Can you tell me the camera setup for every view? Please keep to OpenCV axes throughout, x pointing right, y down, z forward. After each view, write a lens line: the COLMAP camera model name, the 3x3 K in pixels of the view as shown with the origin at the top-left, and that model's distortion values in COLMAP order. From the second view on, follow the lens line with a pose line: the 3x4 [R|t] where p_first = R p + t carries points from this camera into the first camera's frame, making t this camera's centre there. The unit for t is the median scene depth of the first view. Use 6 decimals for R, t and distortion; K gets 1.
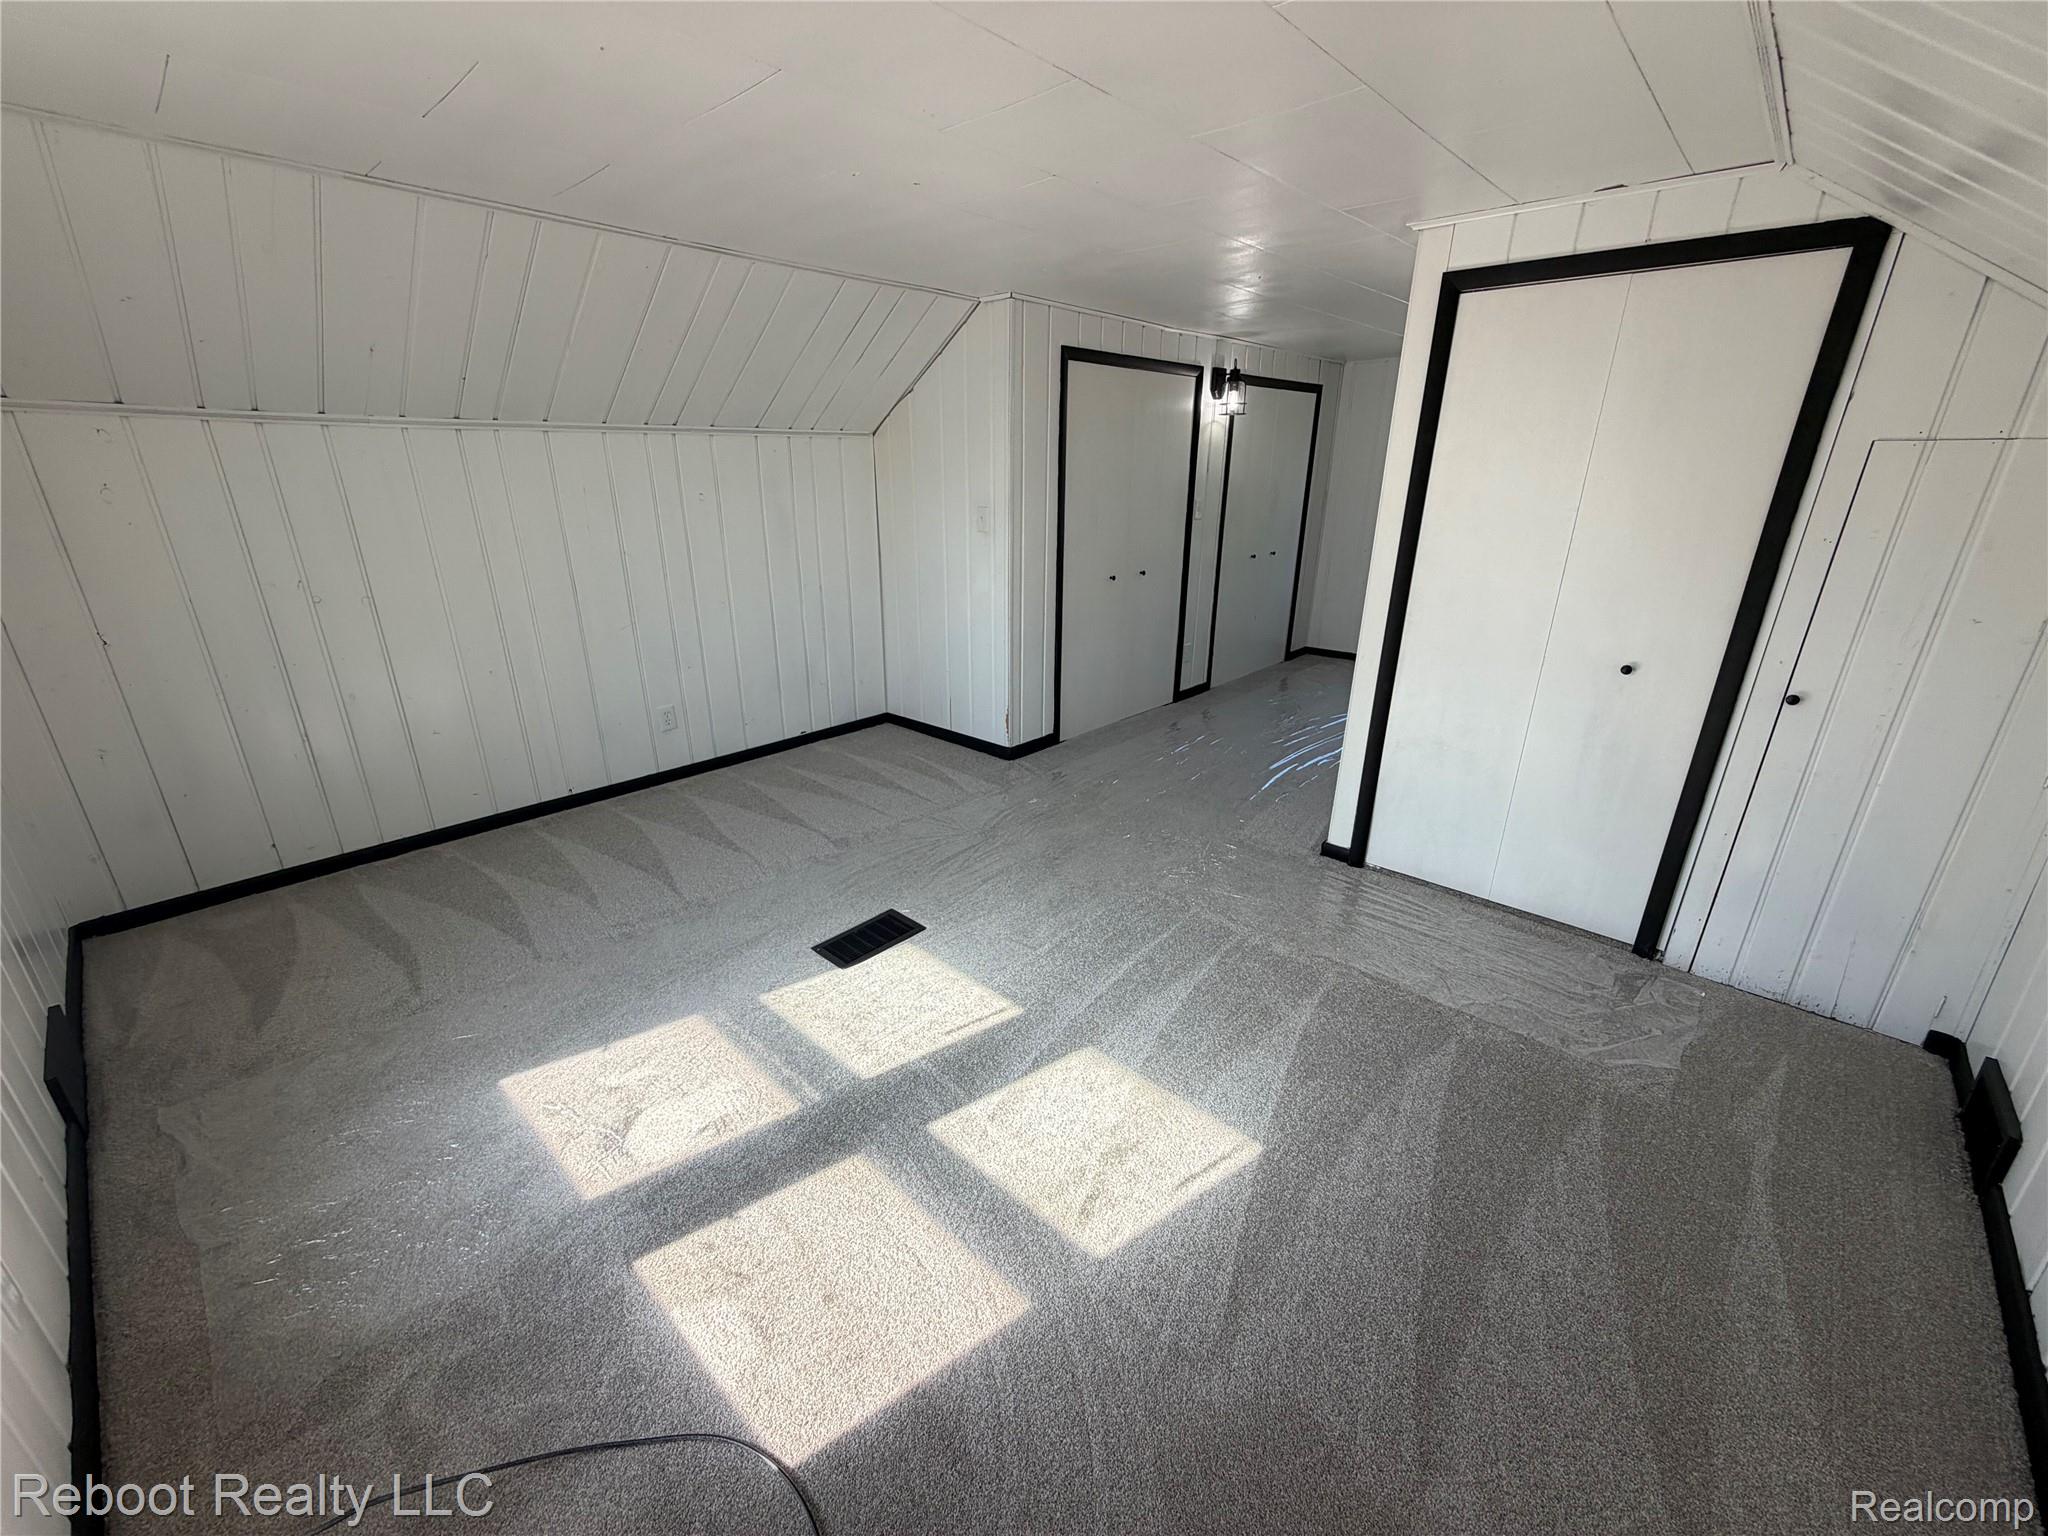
lens RADIAL K [[818.2, 0, 1010.6], [0, 818.2, 770.1], [0, 0, 1]] dist [0.001306, -0.001135]
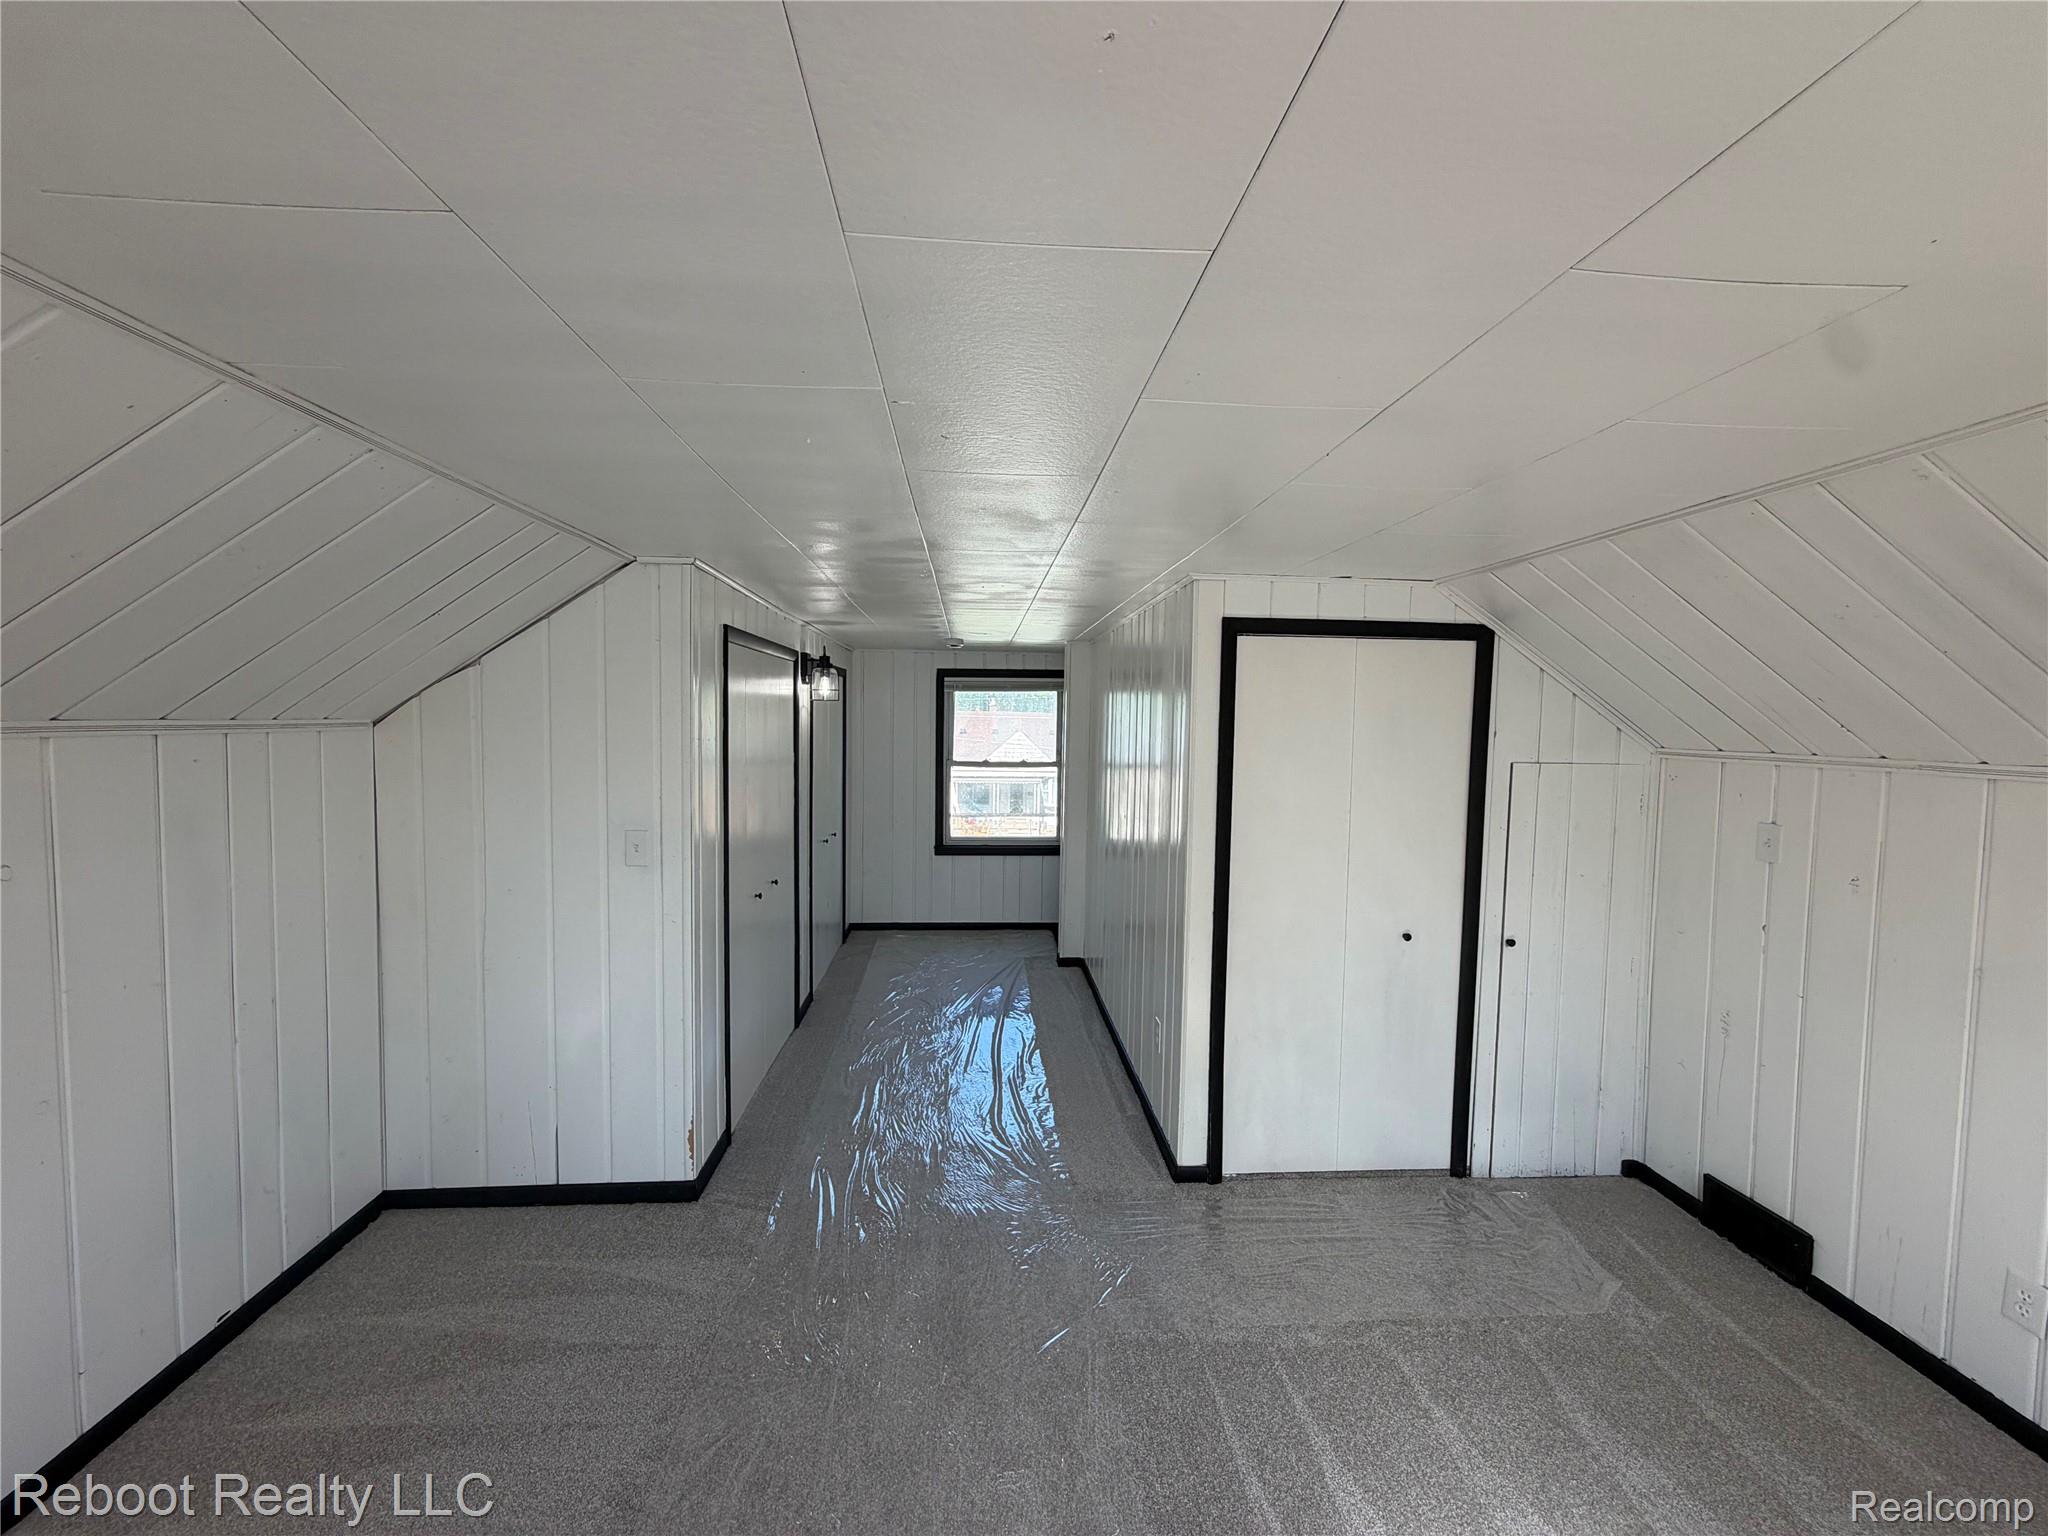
lens RADIAL K [[818.2, 0, 1021.8], [0, 818.2, 766.1], [0, 0, 1]] dist [0.001306, -0.001135]
pose [[0.687180, -0.032694, 0.725751, -0.347924], [0.242799, 0.951879, -0.187015, -0.191154], [-0.684713, 0.304725, 0.662050, 0.360152]]
